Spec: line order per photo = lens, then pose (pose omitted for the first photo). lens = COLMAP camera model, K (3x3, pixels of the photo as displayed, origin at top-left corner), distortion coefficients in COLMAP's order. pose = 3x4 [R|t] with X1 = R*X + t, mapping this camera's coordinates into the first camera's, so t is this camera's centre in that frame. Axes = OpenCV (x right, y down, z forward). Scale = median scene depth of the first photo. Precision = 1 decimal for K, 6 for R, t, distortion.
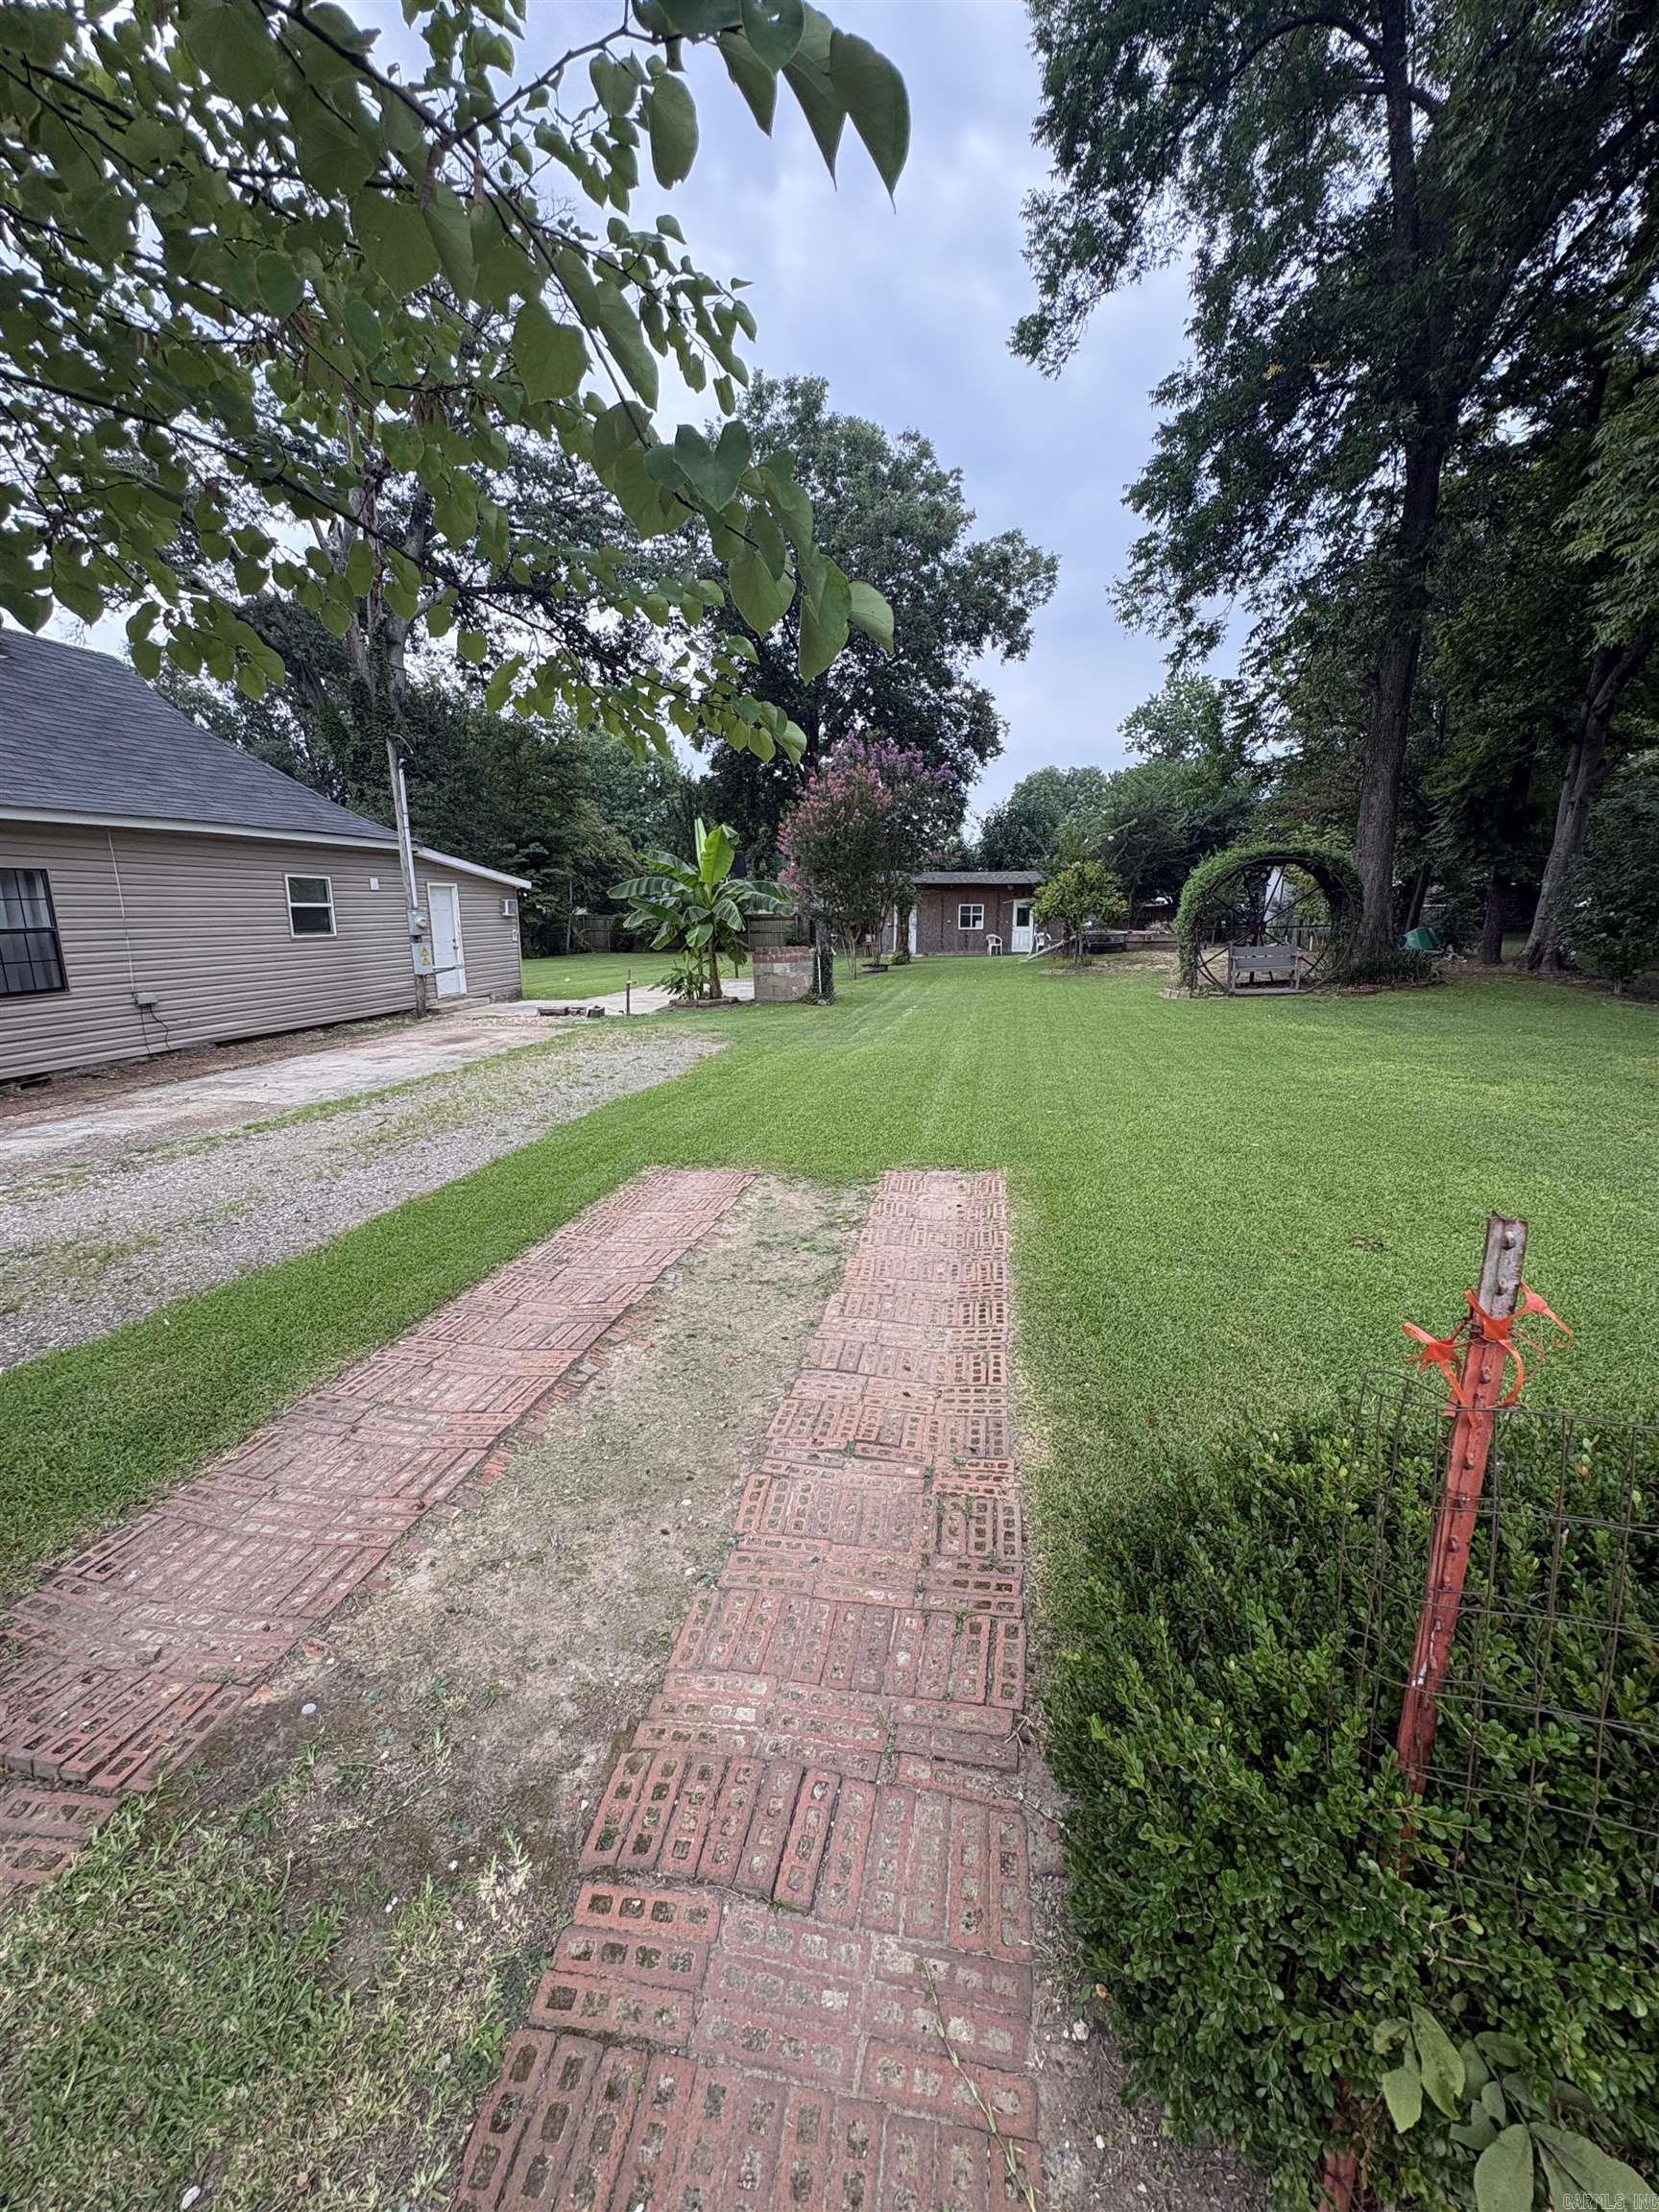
lens RADIAL K [[880.9, 0, 834.3], [0, 880.9, 1107.9], [0, 0, 1]] dist [0.001280, -0.000024]
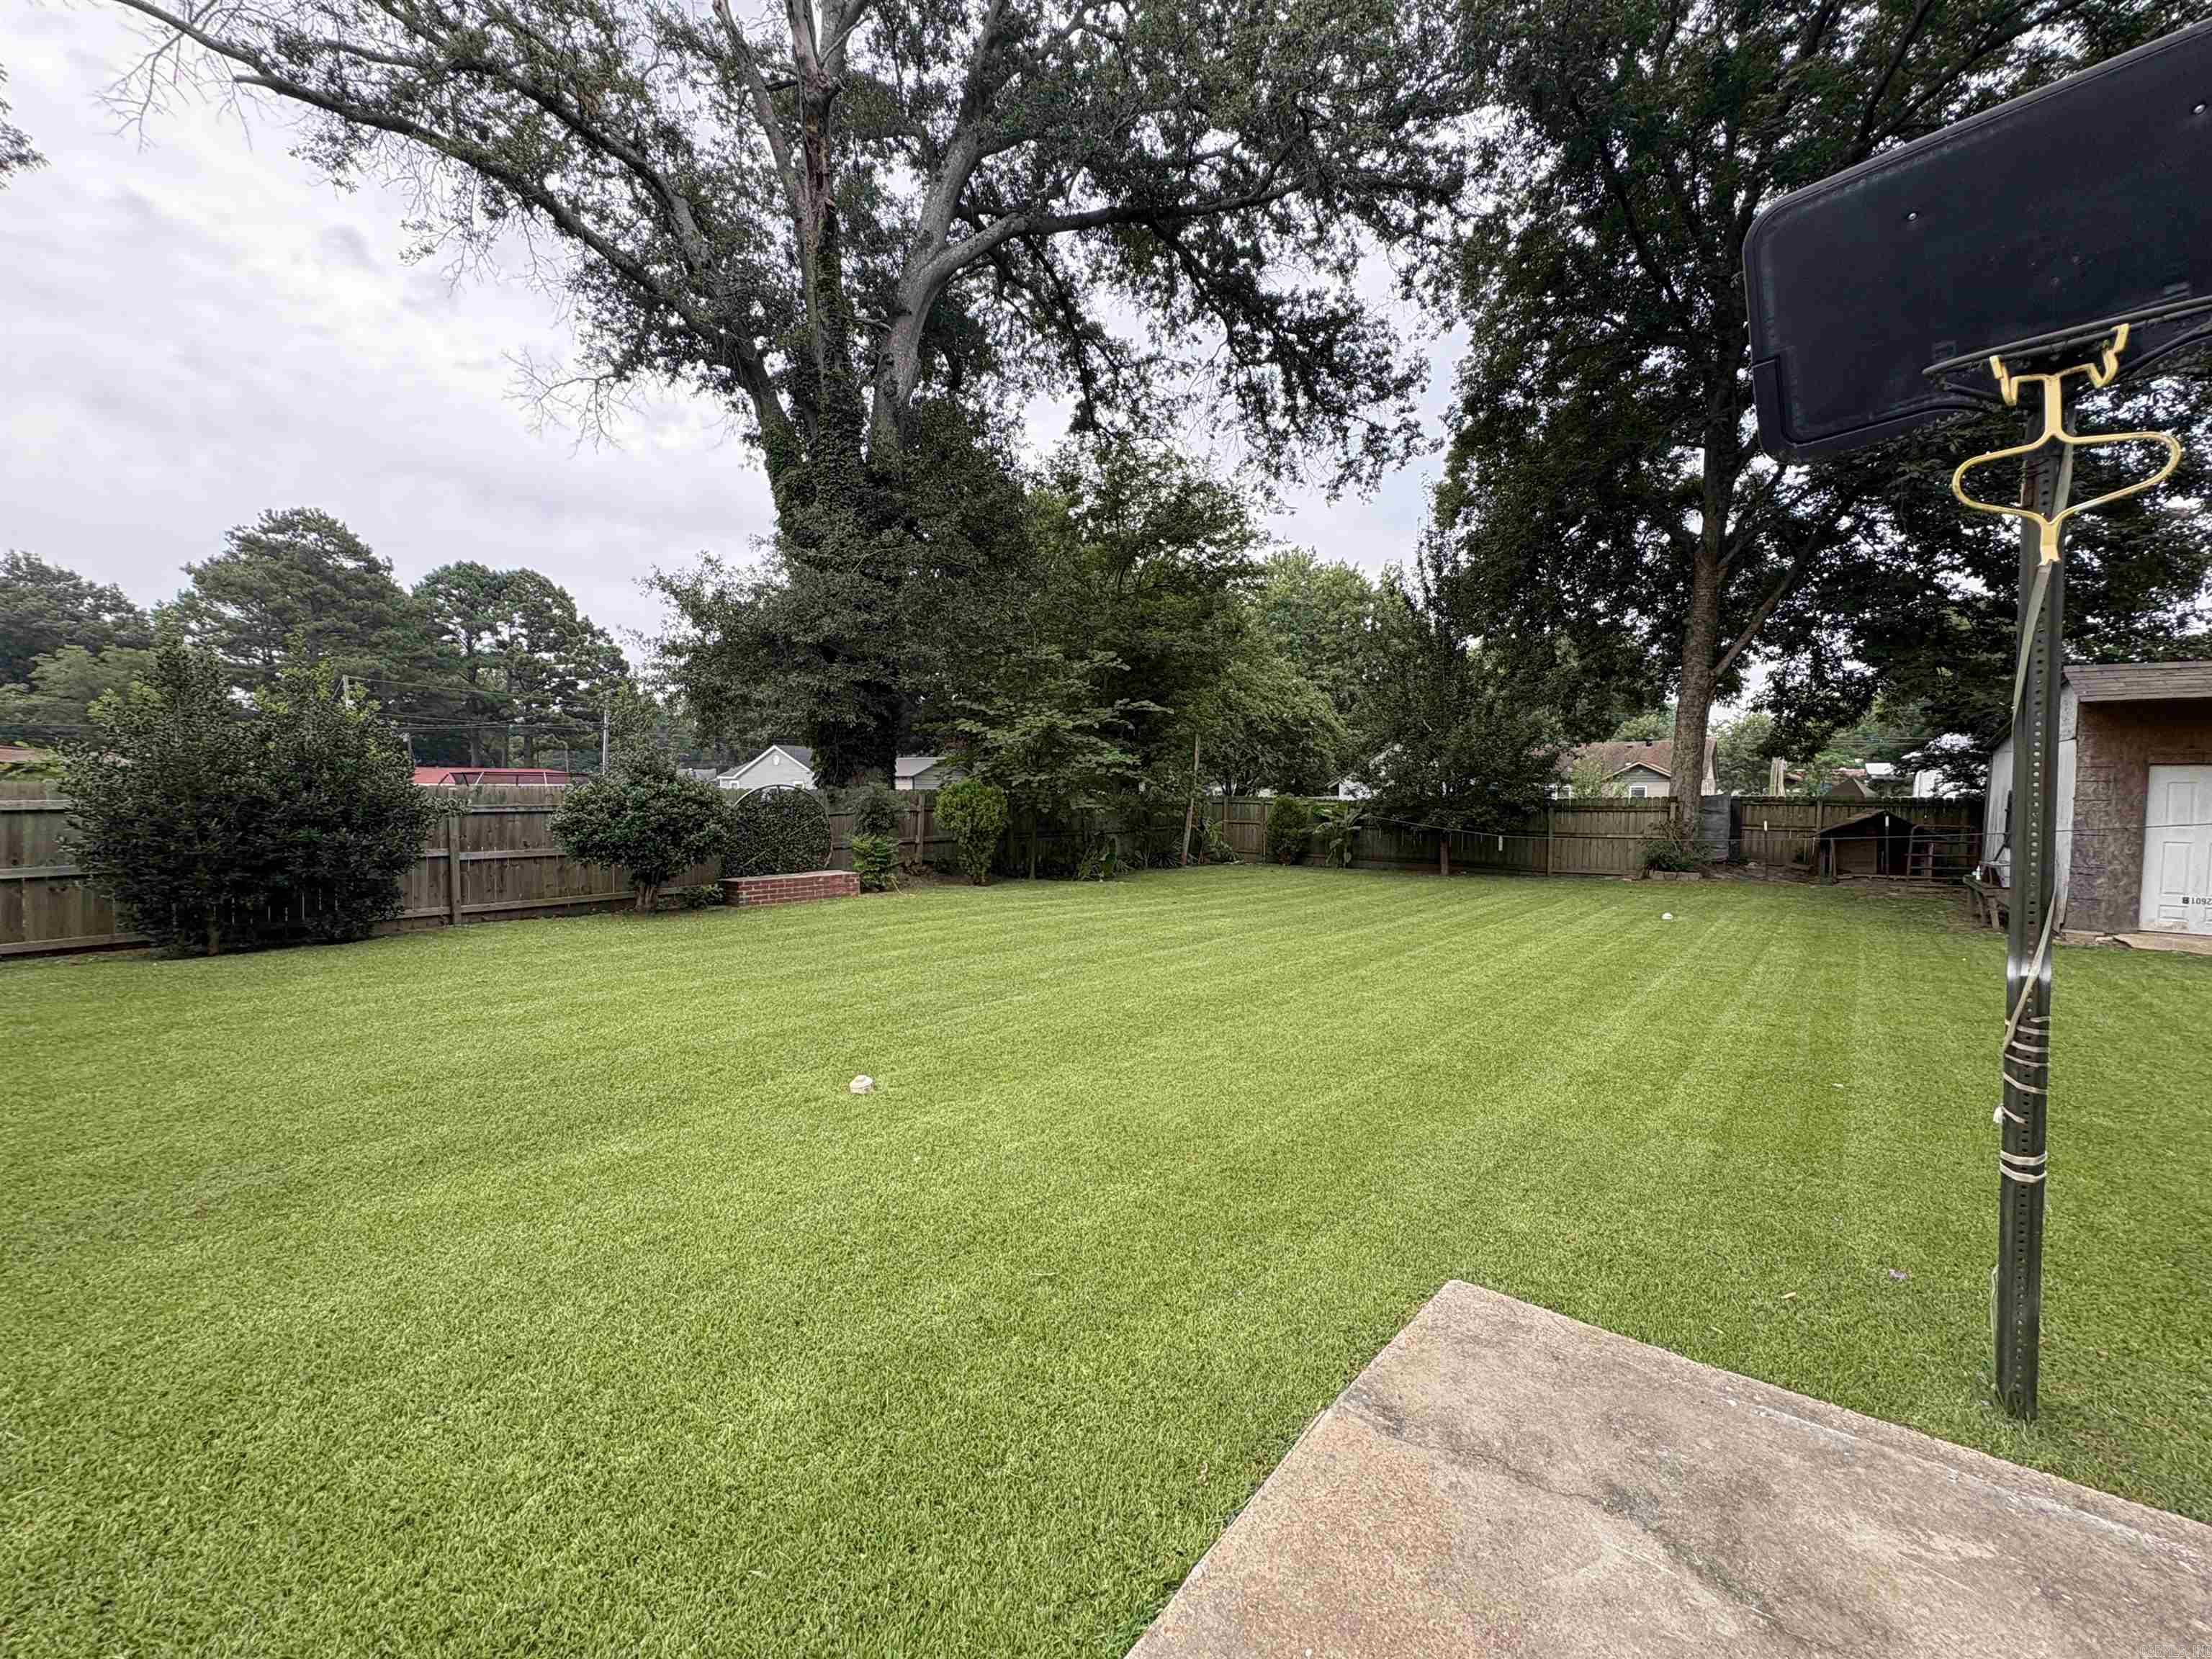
lens RADIAL K [[880.9, 0, 1107.7], [0, 880.9, 827.2], [0, 0, 1]] dist [0.001280, -0.000024]
pose [[0.885955, 0.028784, -0.462877, -0.235125], [-0.112812, 0.981469, -0.154892, -0.273522], [0.449841, 0.189445, 0.872785, 1.264098]]
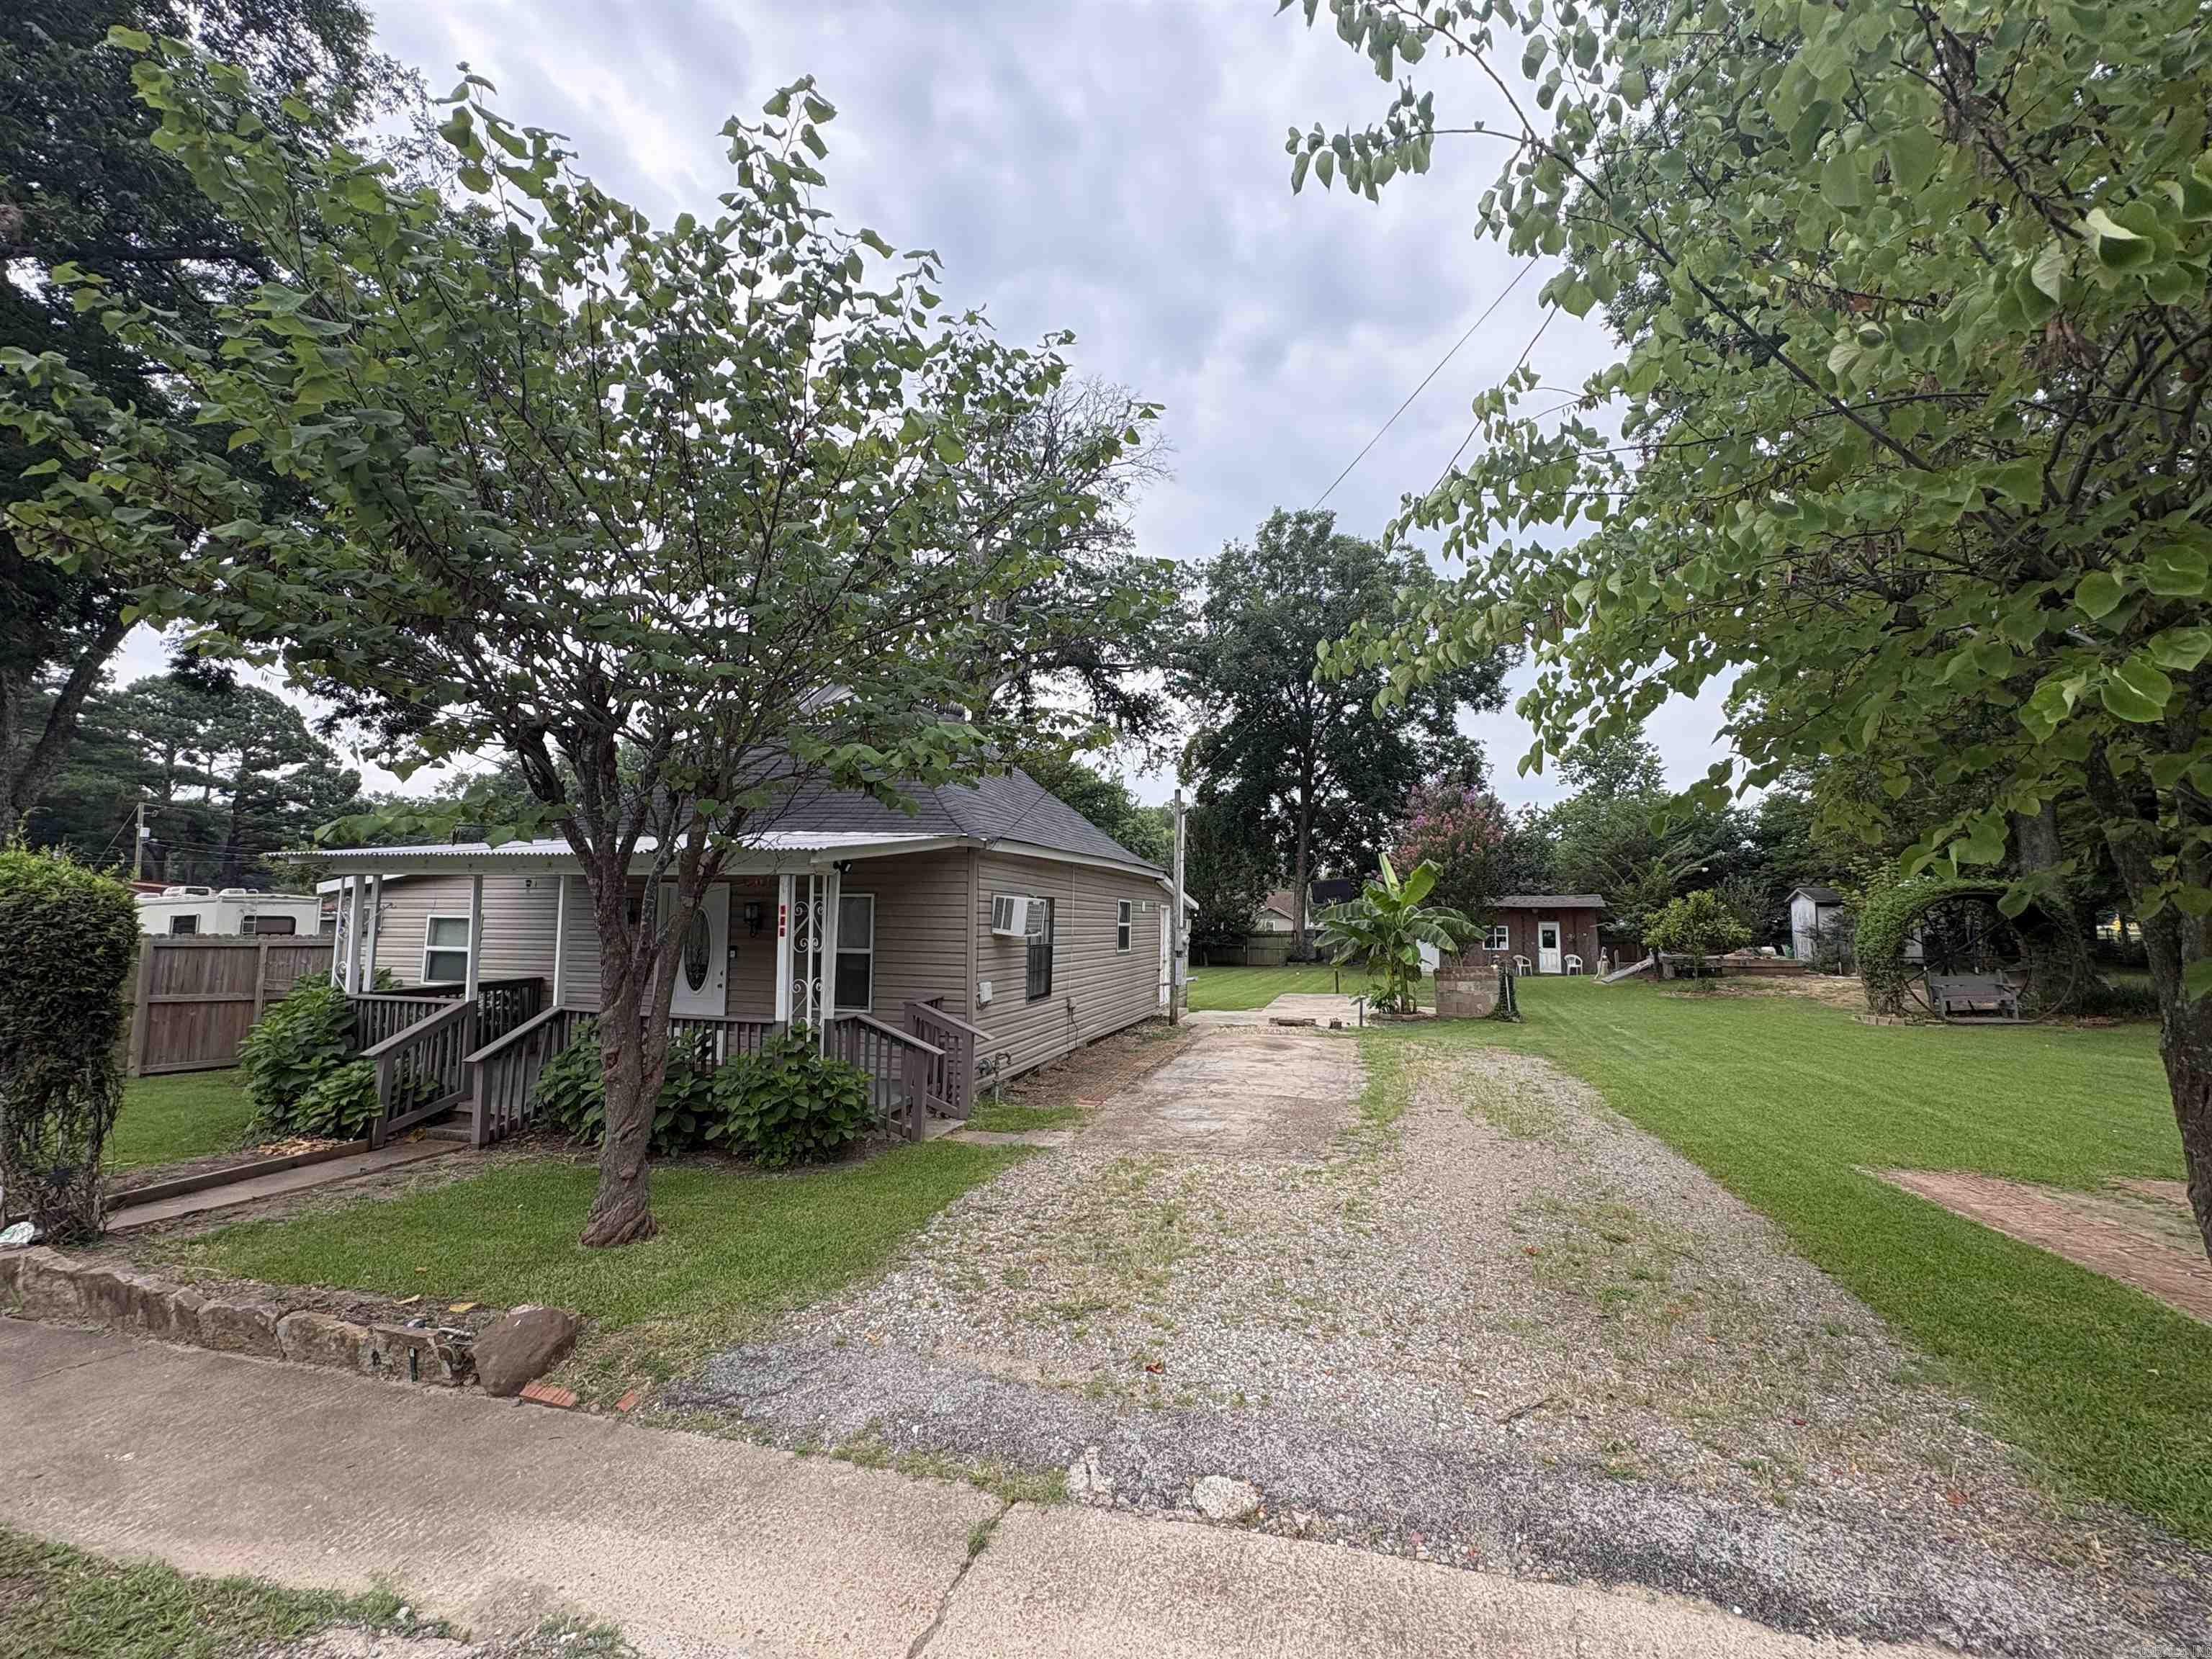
lens RADIAL K [[880.9, 0, 1110.3], [0, 880.9, 838.8], [0, 0, 1]] dist [0.001280, -0.000024]
pose [[0.994761, 0.005349, -0.102084, -0.407040], [-0.036933, 0.949983, -0.310111, 0.020861], [0.095320, 0.312257, 0.945204, -0.119272]]
